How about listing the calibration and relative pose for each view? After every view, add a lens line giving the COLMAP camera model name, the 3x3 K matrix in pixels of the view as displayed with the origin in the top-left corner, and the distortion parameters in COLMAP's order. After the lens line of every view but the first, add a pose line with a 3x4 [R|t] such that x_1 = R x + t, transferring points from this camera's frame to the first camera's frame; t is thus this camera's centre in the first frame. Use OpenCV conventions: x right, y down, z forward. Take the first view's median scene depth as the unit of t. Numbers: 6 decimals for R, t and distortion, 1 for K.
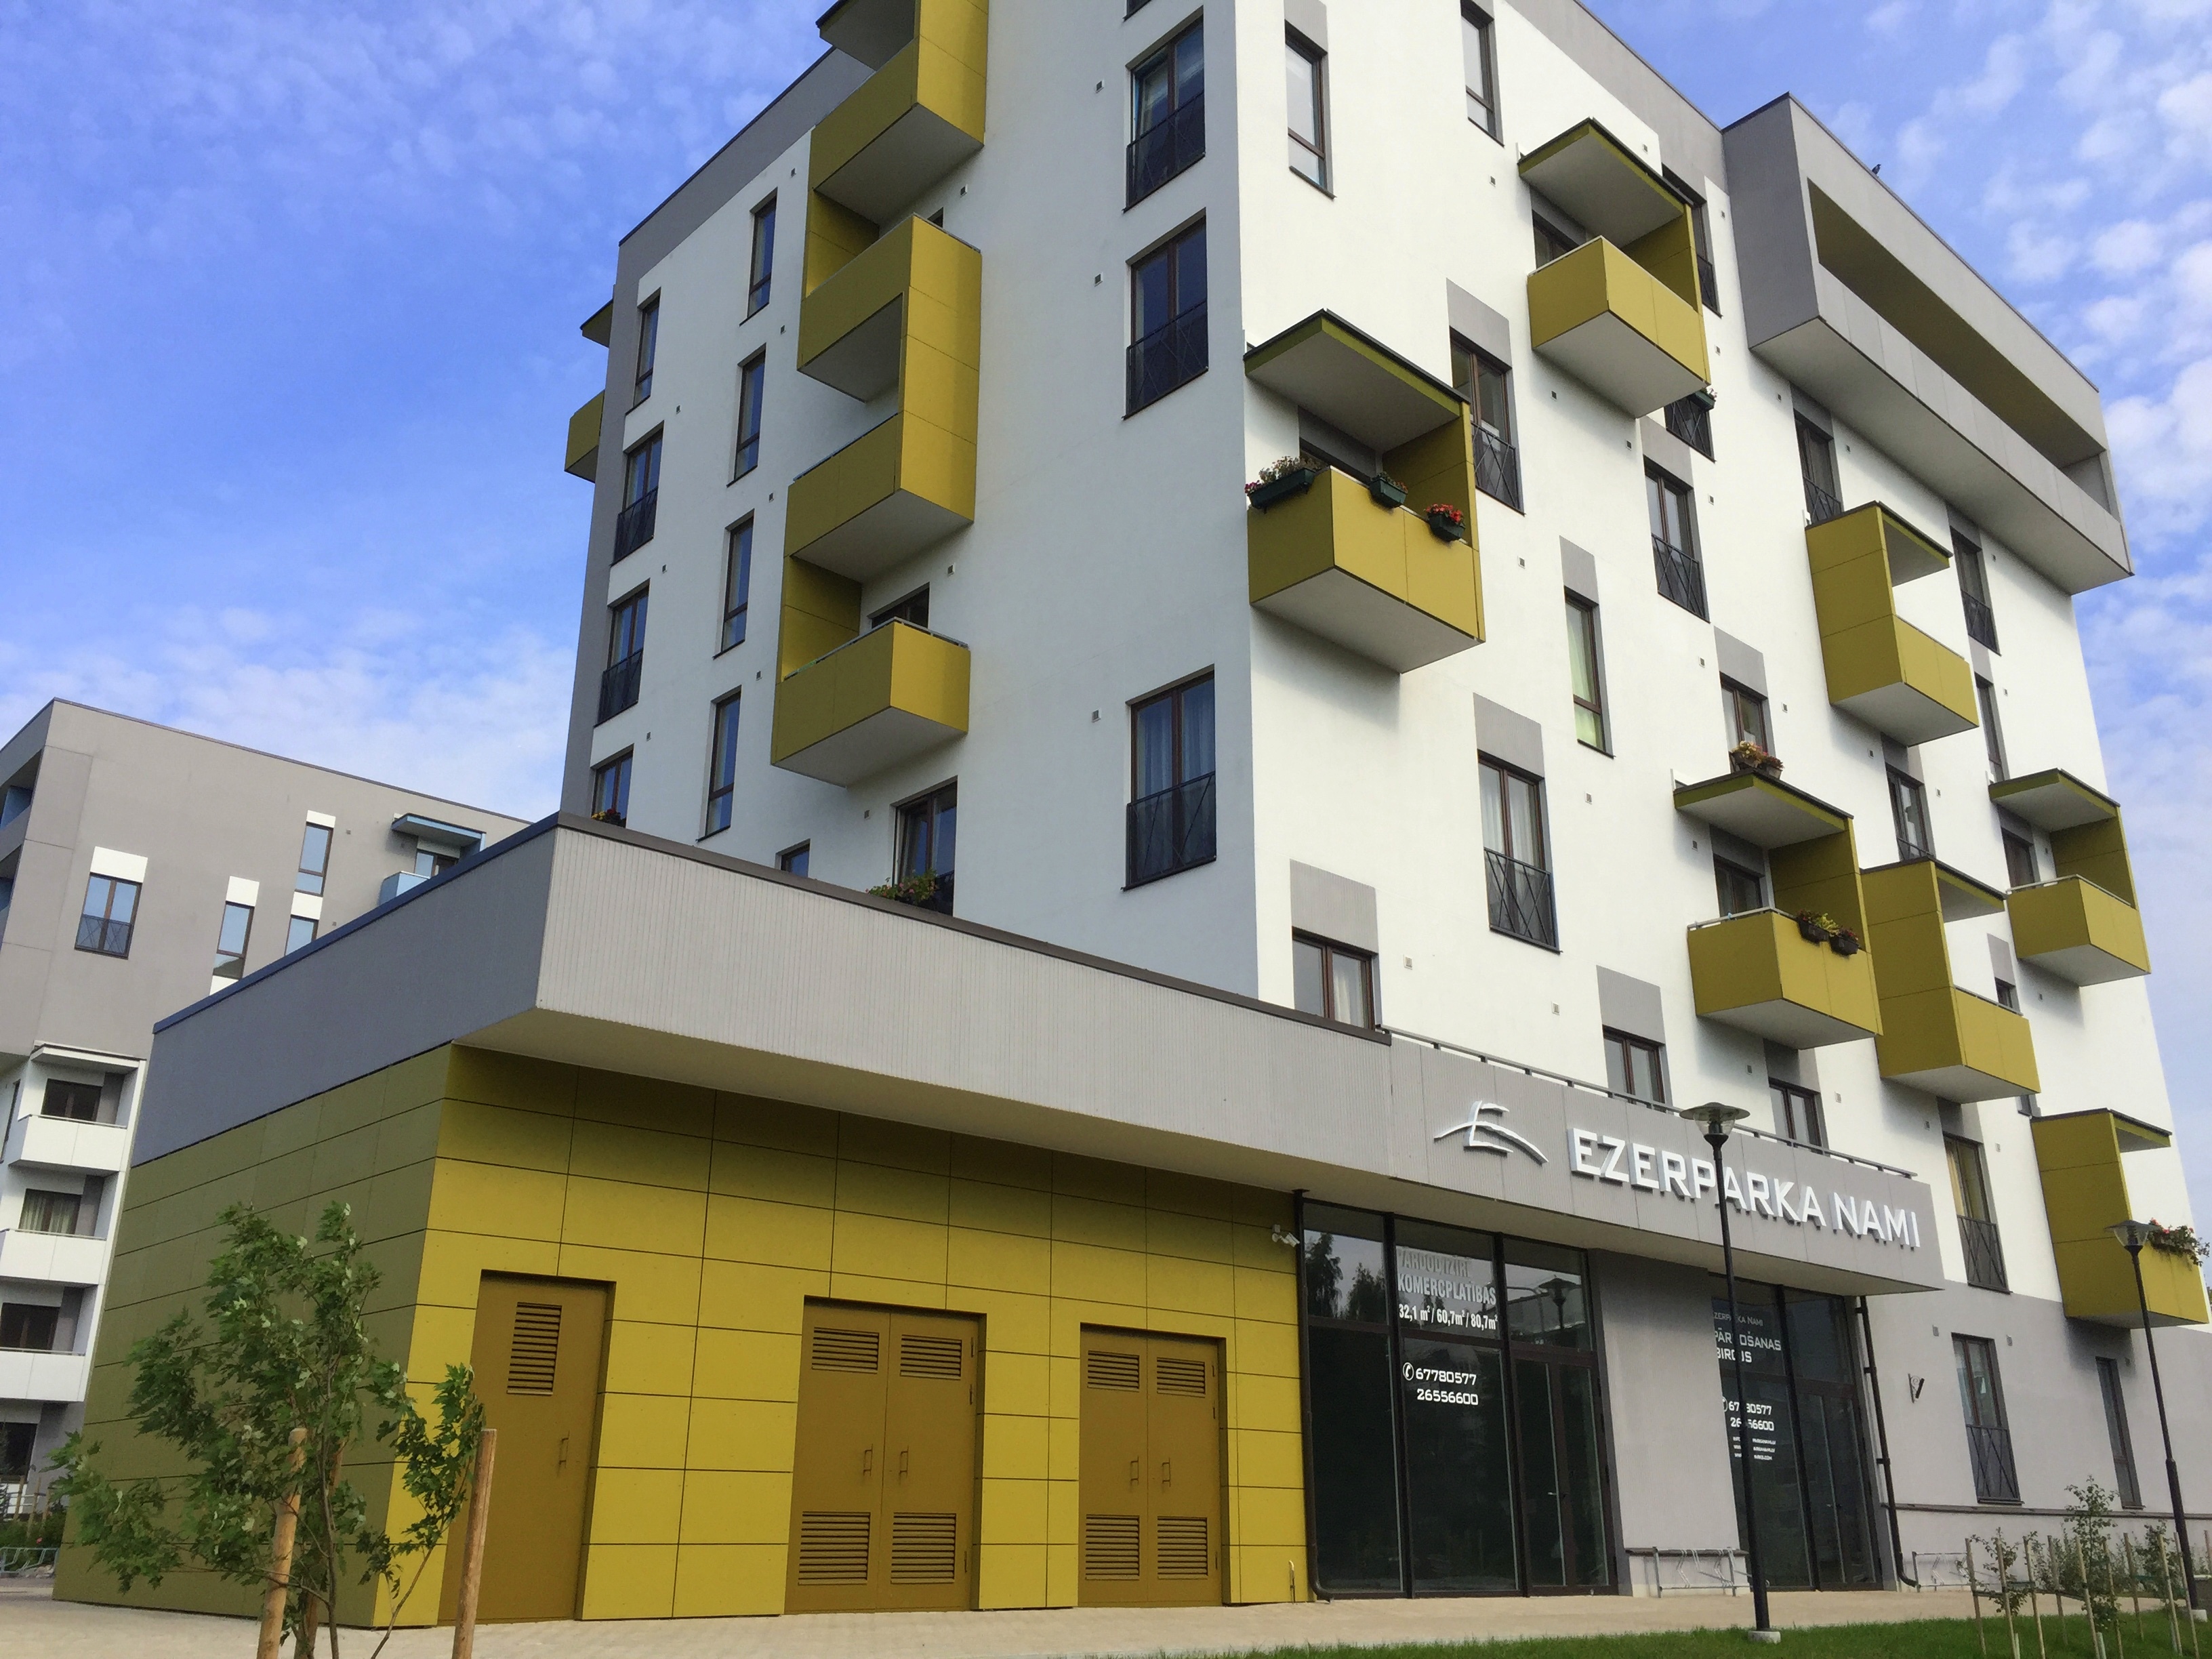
lens RADIAL K [[1920.0, 0, 1095.9], [0, 1920.0, 811.6], [0, 0, 1]] dist [0.098363, -0.136892]
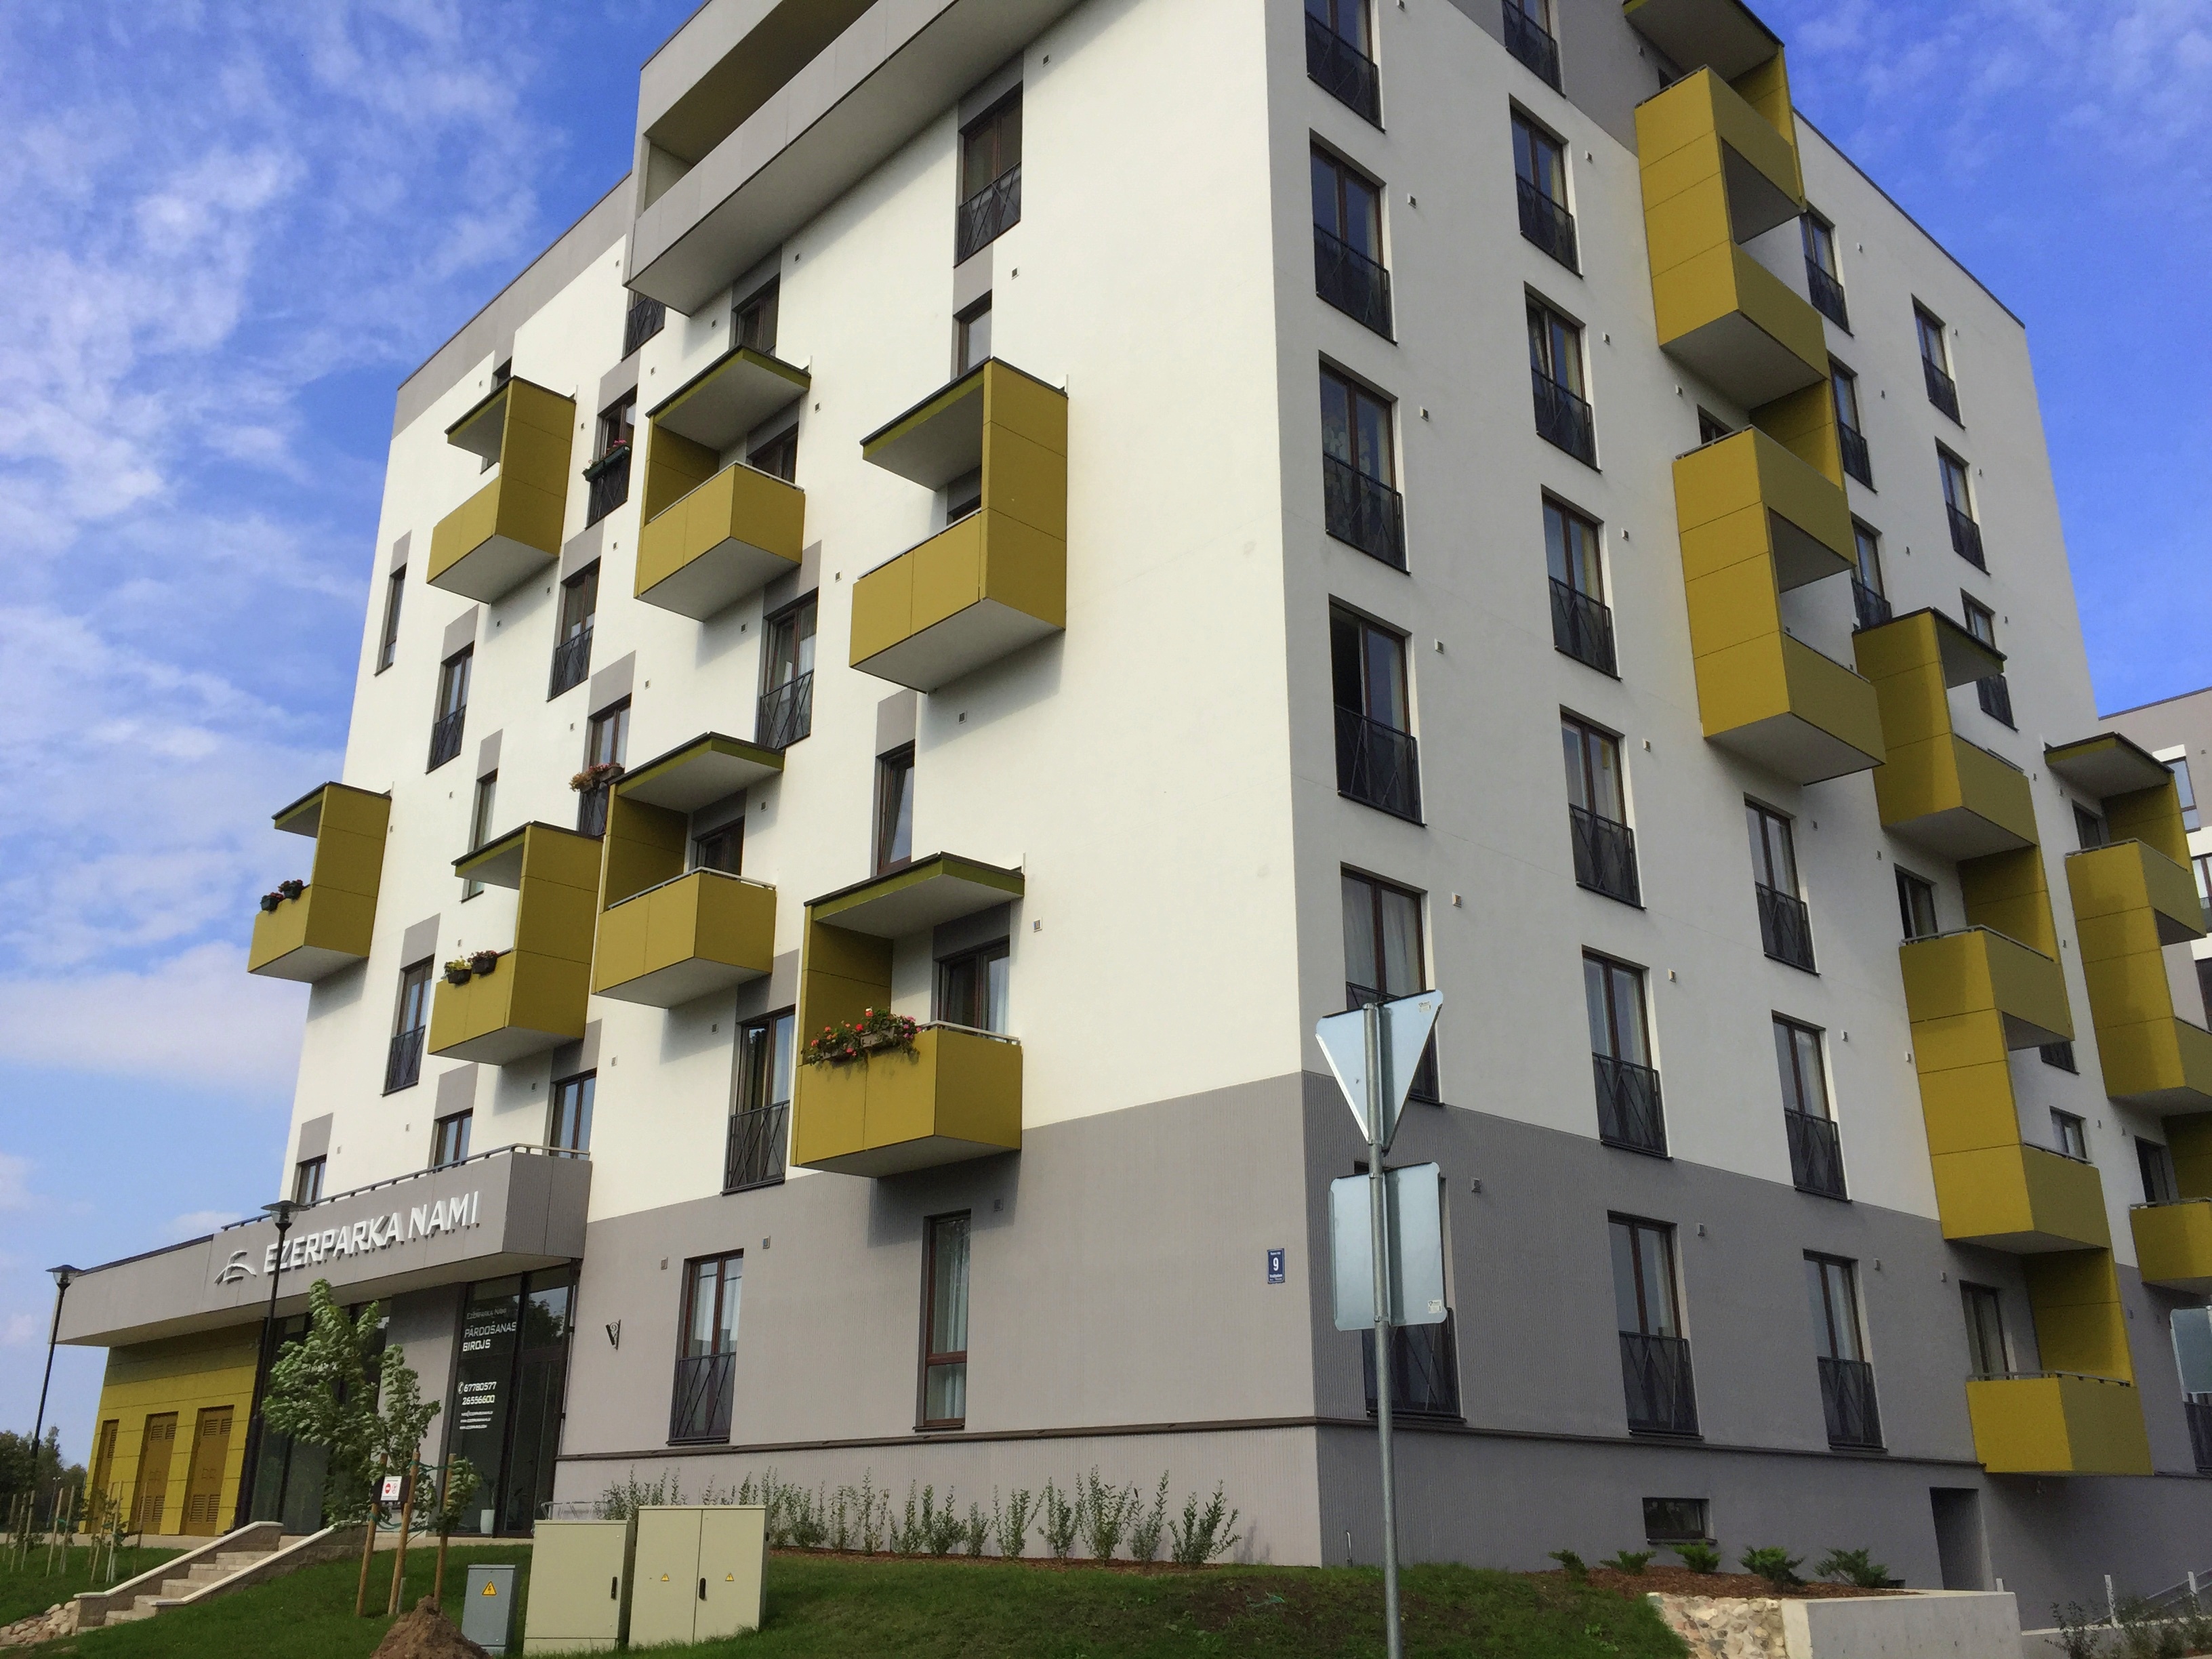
lens RADIAL K [[1925.3, 0, 1089.0], [0, 1925.3, 804.7], [0, 0, 1]] dist [0.090360, -0.156715]
pose [[-0.011721, -0.353940, -0.935195, 1.656993], [0.348793, 0.875069, -0.335556, 0.550056], [0.937126, -0.330122, 0.113196, 1.393263]]
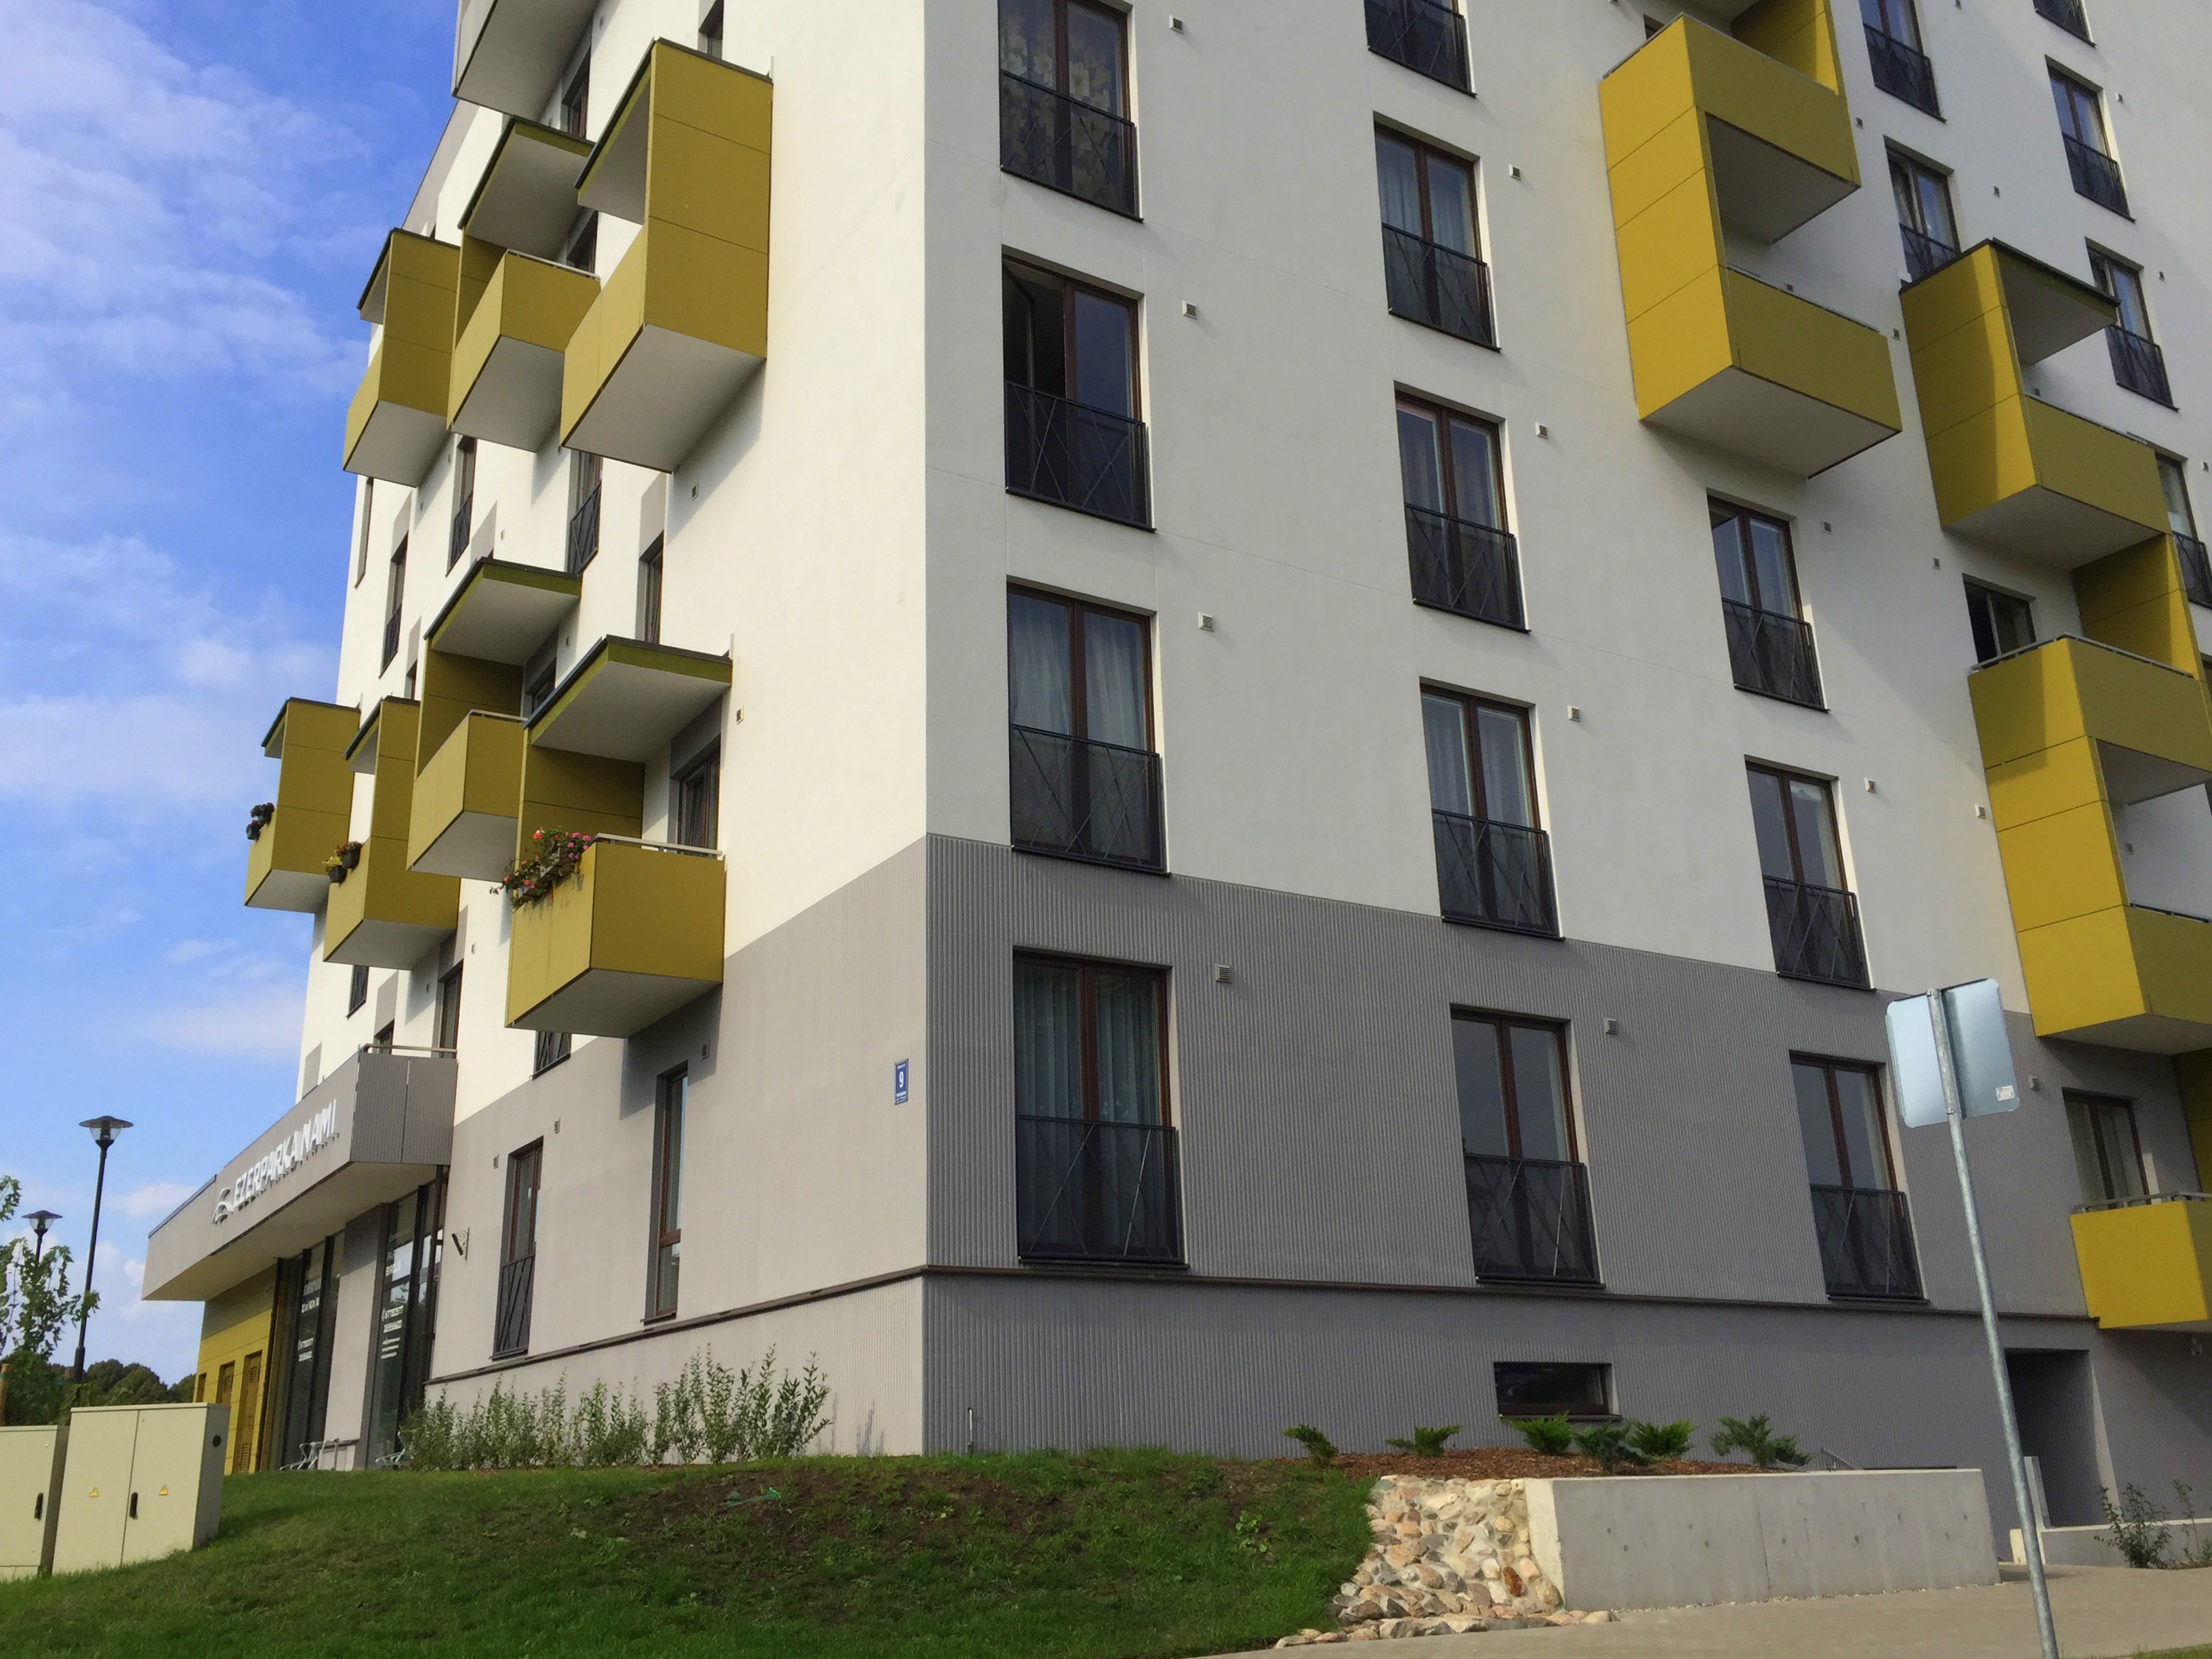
lens RADIAL K [[1945.3, 0, 1106.0], [0, 1945.3, 829.5], [0, 0, 1]] dist [0.093555, -0.148705]
pose [[-0.203857, -0.307193, -0.929556, 1.442883], [0.366343, 0.856576, -0.363416, 0.655610], [0.907874, -0.414621, -0.062081, 1.619761]]
